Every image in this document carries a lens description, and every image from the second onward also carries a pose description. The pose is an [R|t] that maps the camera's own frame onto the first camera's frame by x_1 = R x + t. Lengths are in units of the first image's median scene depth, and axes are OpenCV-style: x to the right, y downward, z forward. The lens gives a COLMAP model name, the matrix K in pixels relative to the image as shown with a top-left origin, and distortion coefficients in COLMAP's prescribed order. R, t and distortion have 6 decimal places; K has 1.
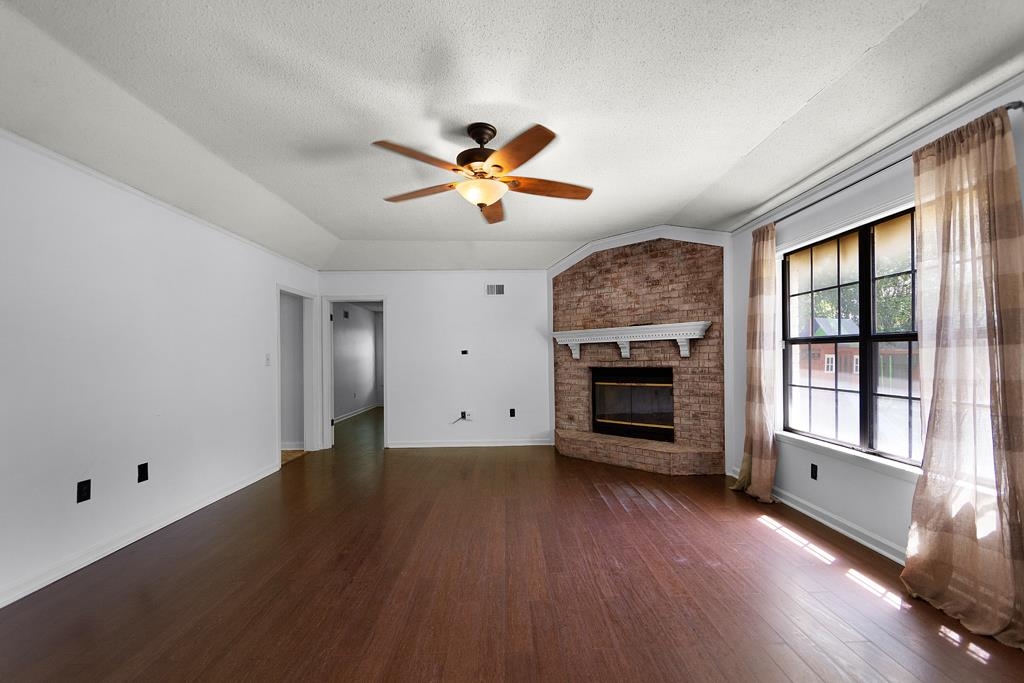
lens RADIAL K [[410.8, 0, 513.8], [0, 410.8, 356.6], [0, 0, 1]] dist [-0.000515, -0.000103]
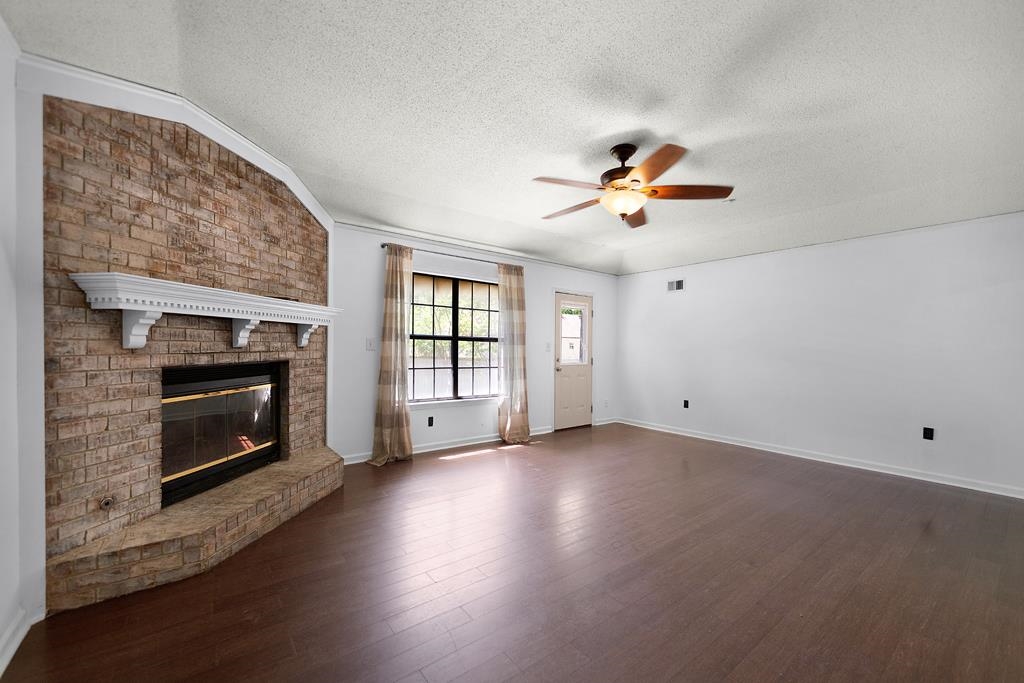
lens RADIAL K [[414.1, 0, 513.6], [0, 414.1, 352.2], [0, 0, 1]] dist [-0.000211, -0.000160]
pose [[-0.600229, -0.005664, 0.799808, -0.475040], [-0.006312, 0.999977, 0.002344, 0.007000], [-0.799804, -0.003641, -0.600251, 1.121265]]
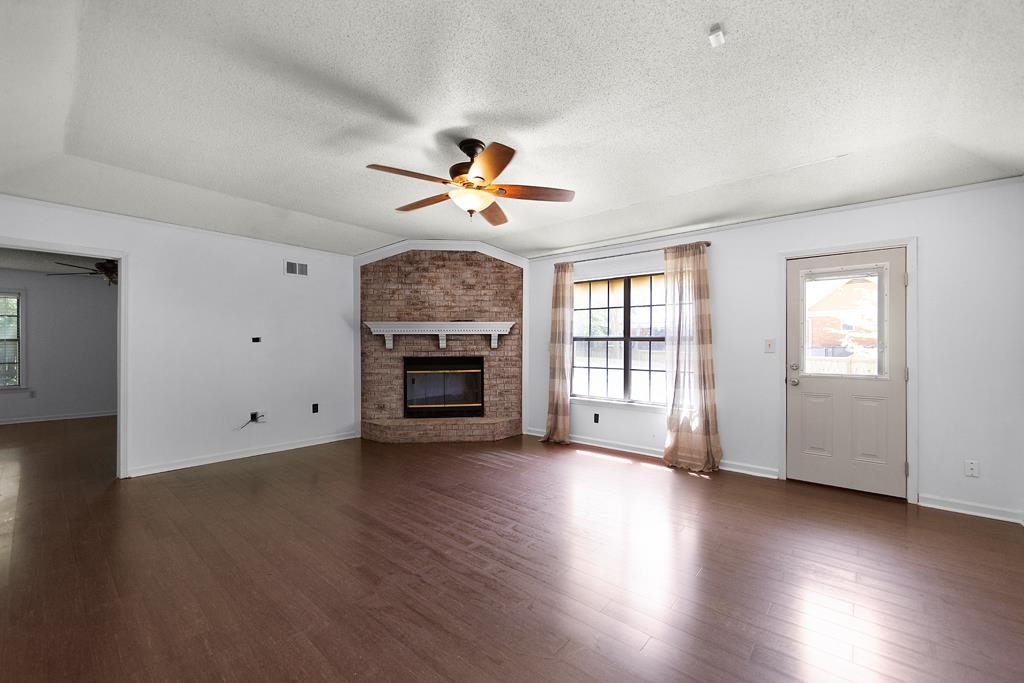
lens RADIAL K [[414.6, 0, 513.2], [0, 414.6, 348.2], [0, 0, 1]] dist [0.000213, -0.000009]
pose [[0.671647, 0.009734, 0.740808, -0.486518], [-0.010820, 0.999936, -0.003329, 0.004516], [-0.740792, -0.005779, 0.671709, 0.084450]]
